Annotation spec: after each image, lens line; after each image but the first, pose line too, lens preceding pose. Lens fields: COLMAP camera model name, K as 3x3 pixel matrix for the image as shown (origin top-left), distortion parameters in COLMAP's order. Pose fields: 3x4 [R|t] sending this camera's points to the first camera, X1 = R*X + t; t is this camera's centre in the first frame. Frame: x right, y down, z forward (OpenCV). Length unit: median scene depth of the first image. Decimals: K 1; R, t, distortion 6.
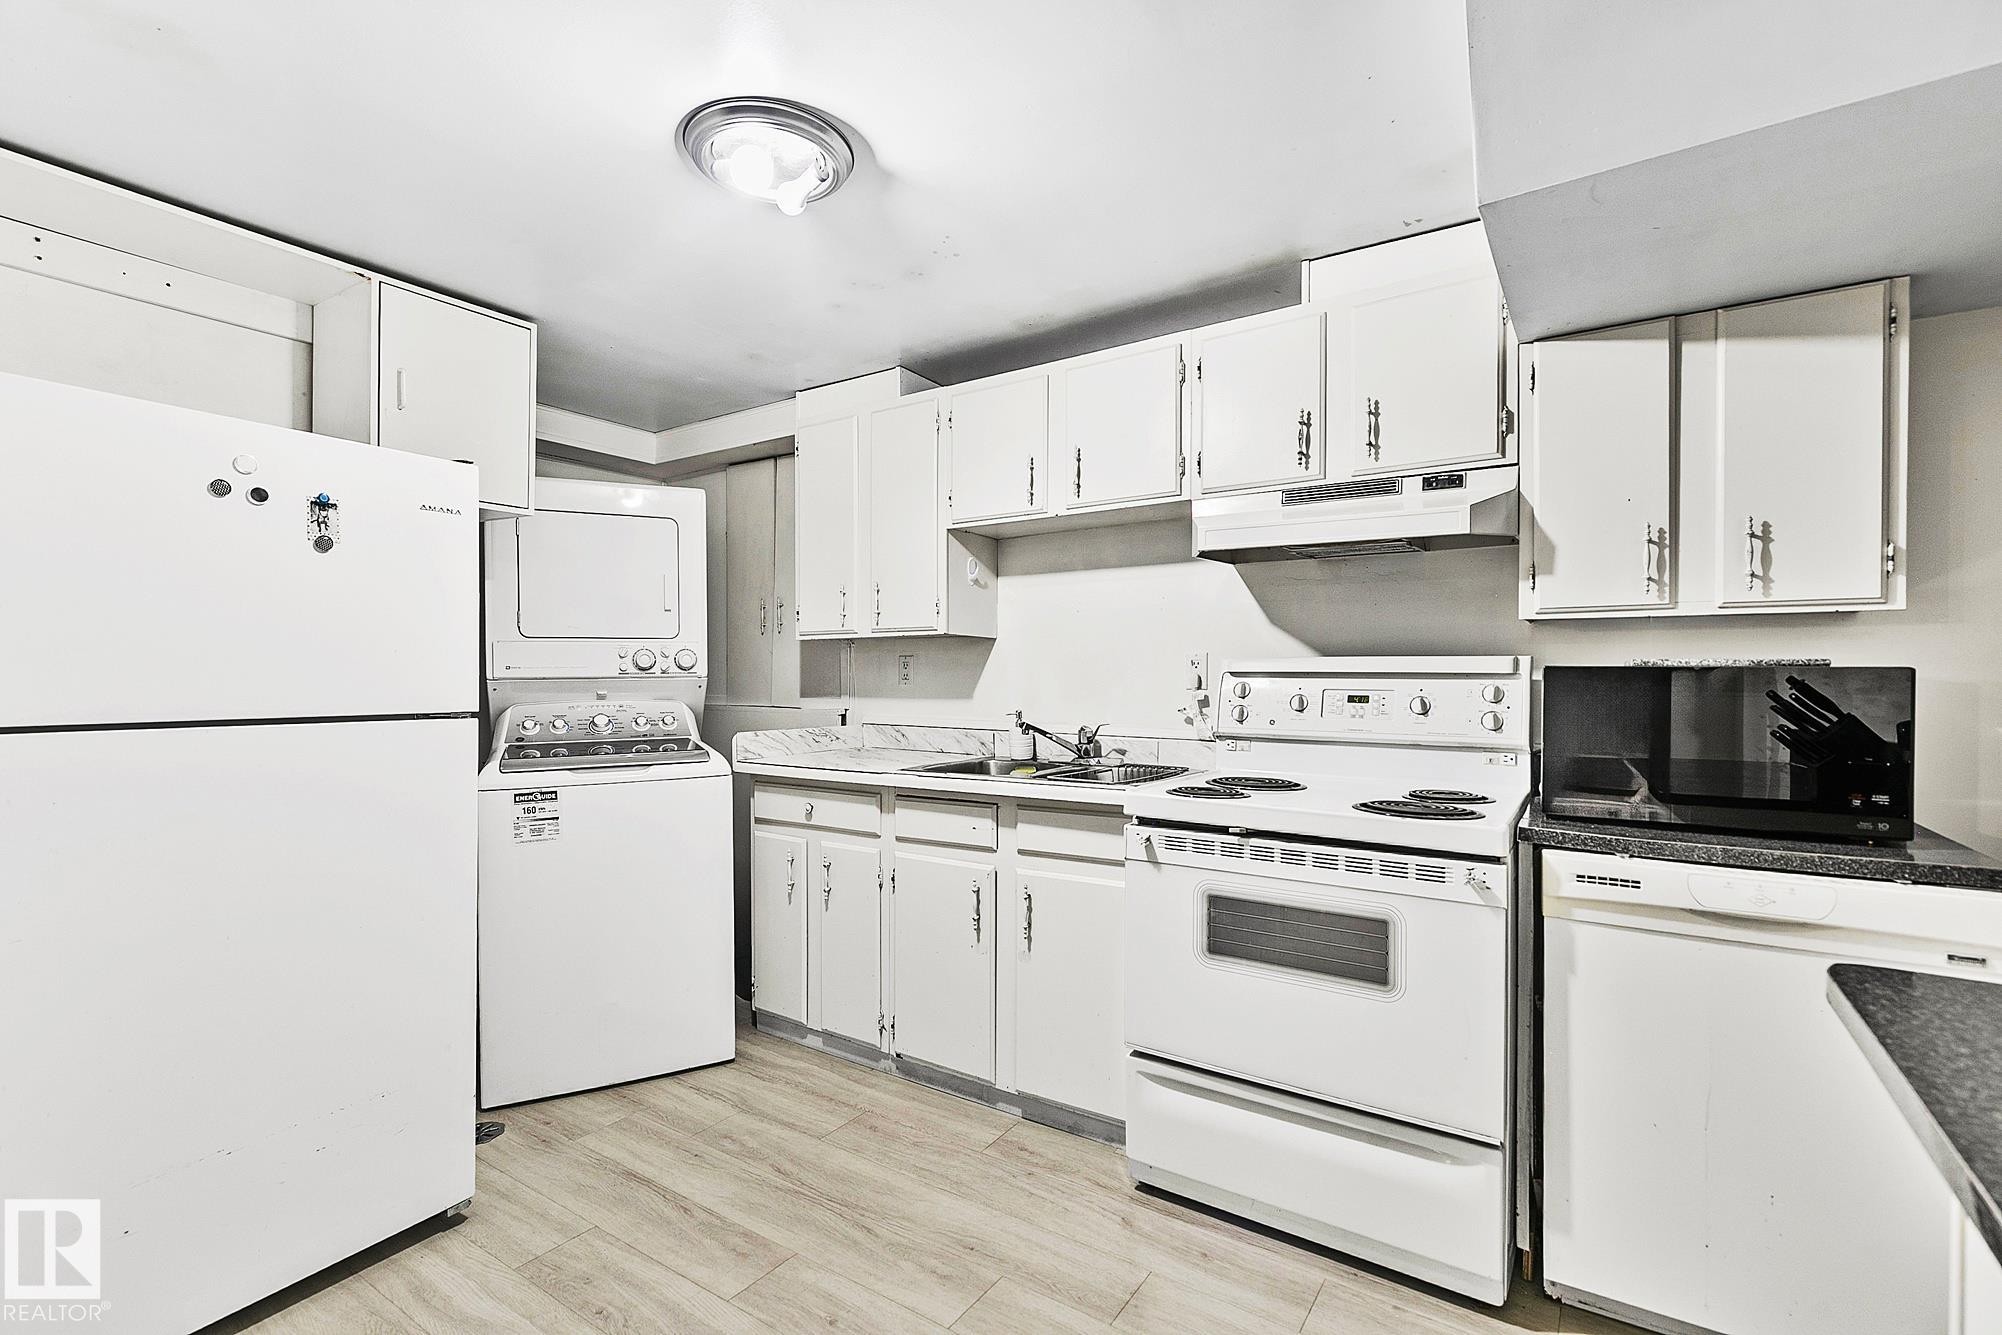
lens RADIAL K [[896.2, 0, 1001.7], [0, 896.2, 676.6], [0, 0, 1]] dist [0.010235, -0.004169]
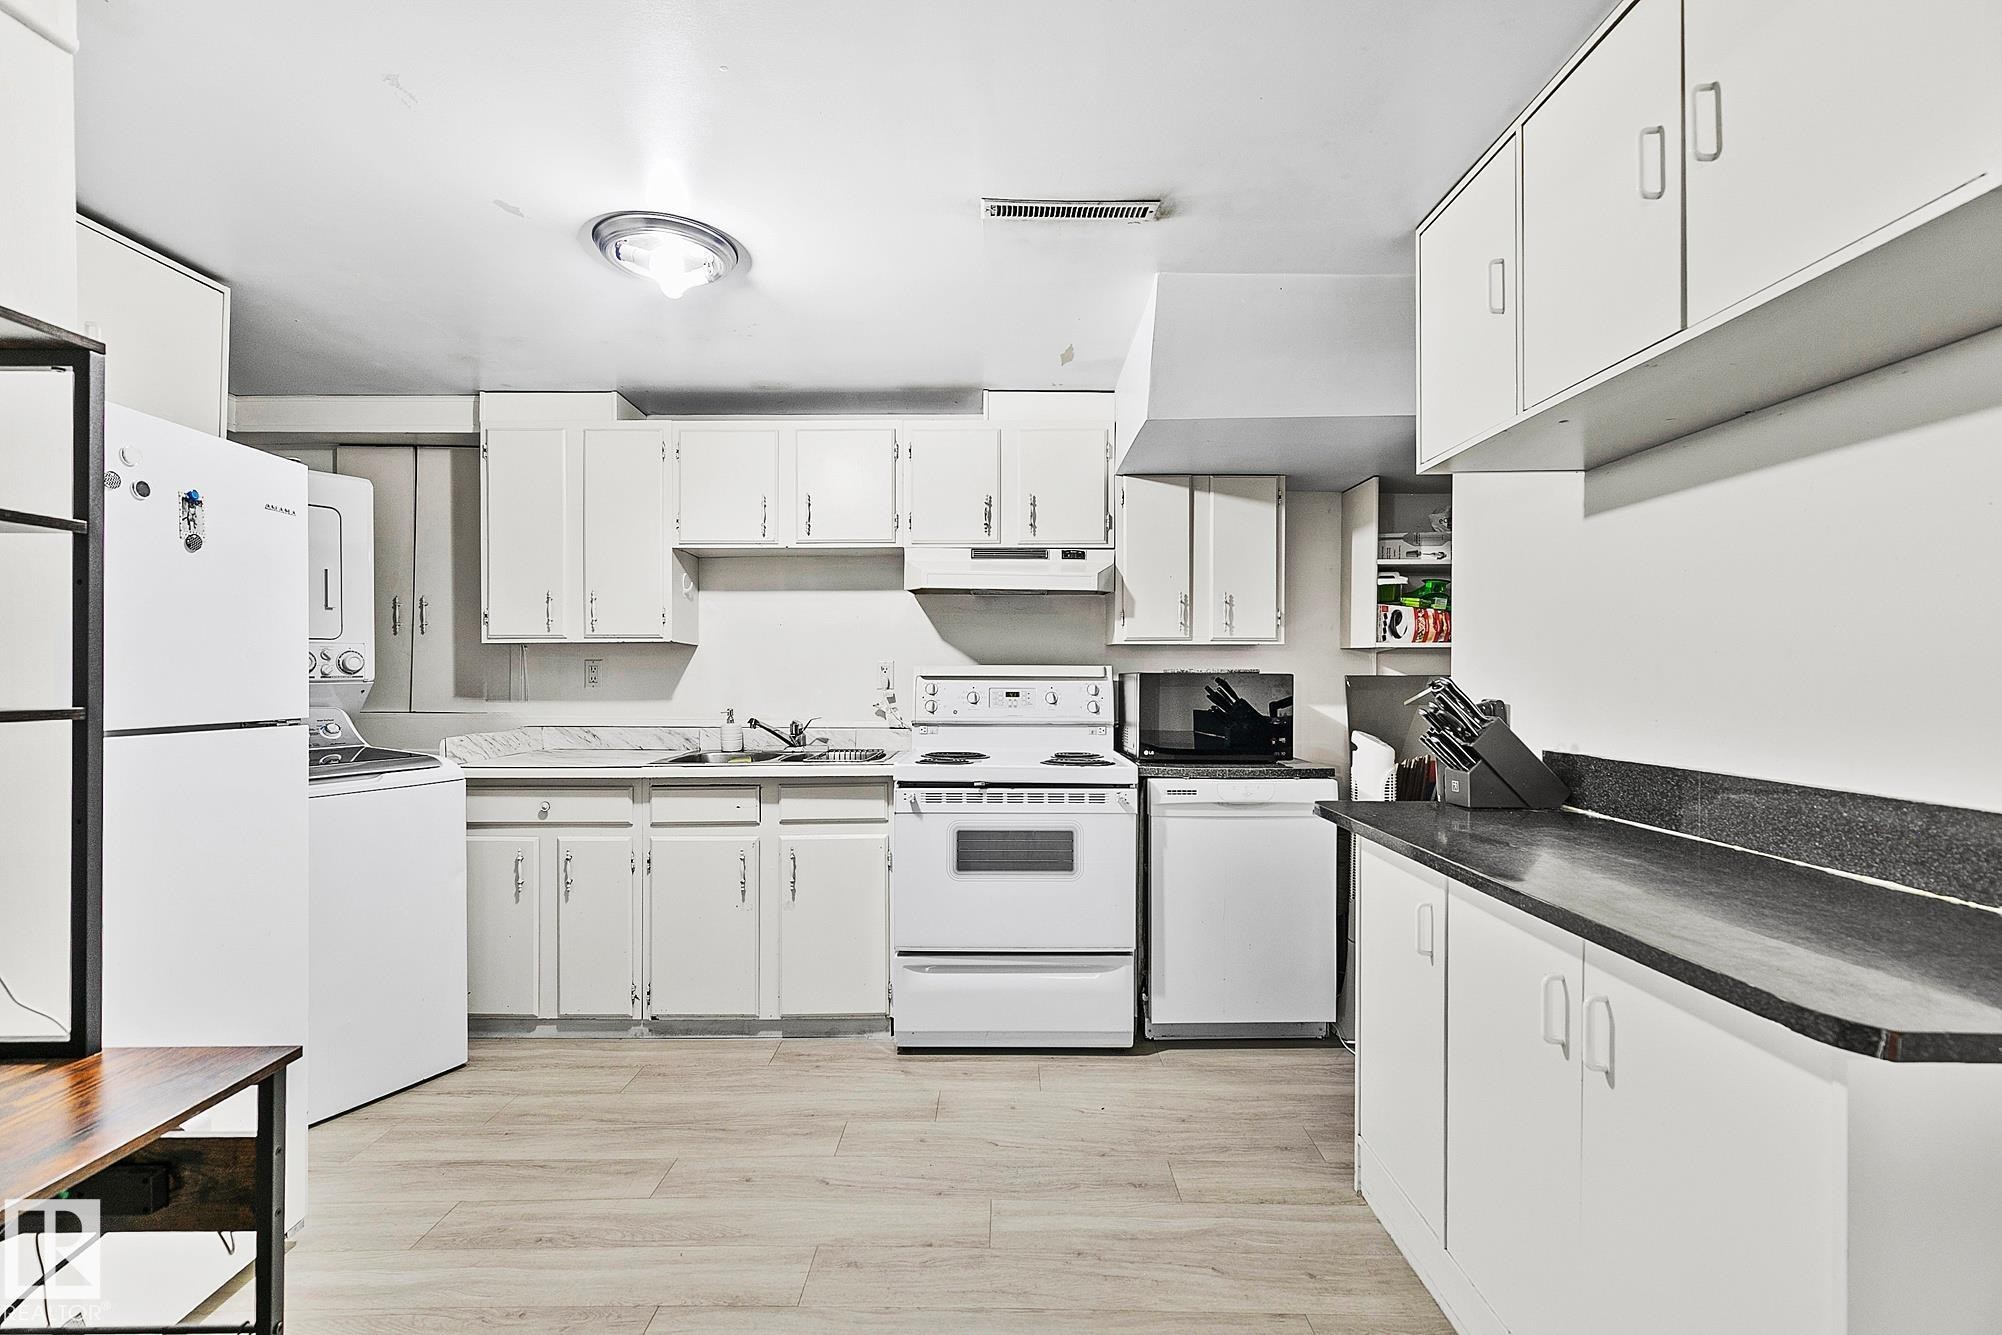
lens RADIAL K [[896.2, 0, 1001.7], [0, 896.2, 676.6], [0, 0, 1]] dist [0.010235, -0.004169]
pose [[0.827166, -0.001295, 0.561957, -0.436208], [0.001914, 0.999998, -0.000513, -0.003357], [-0.561955, 0.001500, 0.827166, -0.195953]]
